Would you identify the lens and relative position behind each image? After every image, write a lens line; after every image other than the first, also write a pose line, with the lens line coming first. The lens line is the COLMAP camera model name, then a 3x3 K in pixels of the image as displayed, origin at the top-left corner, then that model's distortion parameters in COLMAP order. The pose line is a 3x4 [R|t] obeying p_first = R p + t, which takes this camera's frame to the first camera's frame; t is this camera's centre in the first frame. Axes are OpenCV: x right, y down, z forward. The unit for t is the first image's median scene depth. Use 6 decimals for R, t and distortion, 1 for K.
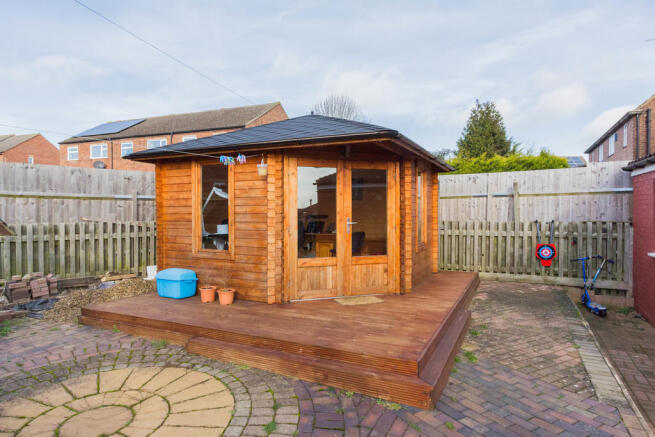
lens RADIAL K [[399.3, 0, 327.5], [0, 399.3, 218.5], [0, 0, 1]] dist [0.000278, 0.000066]
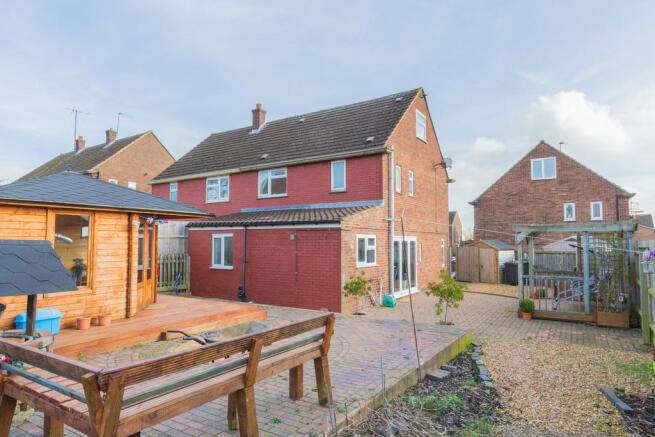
lens RADIAL K [[399.3, 0, 327.5], [0, 399.3, 218.5], [0, 0, 1]] dist [0.000278, 0.000066]
pose [[0.123002, 0.061066, 0.990526, -1.092925], [0.004418, 0.998061, -0.062079, -0.037229], [-0.992397, 0.012012, 0.122493, 0.079503]]
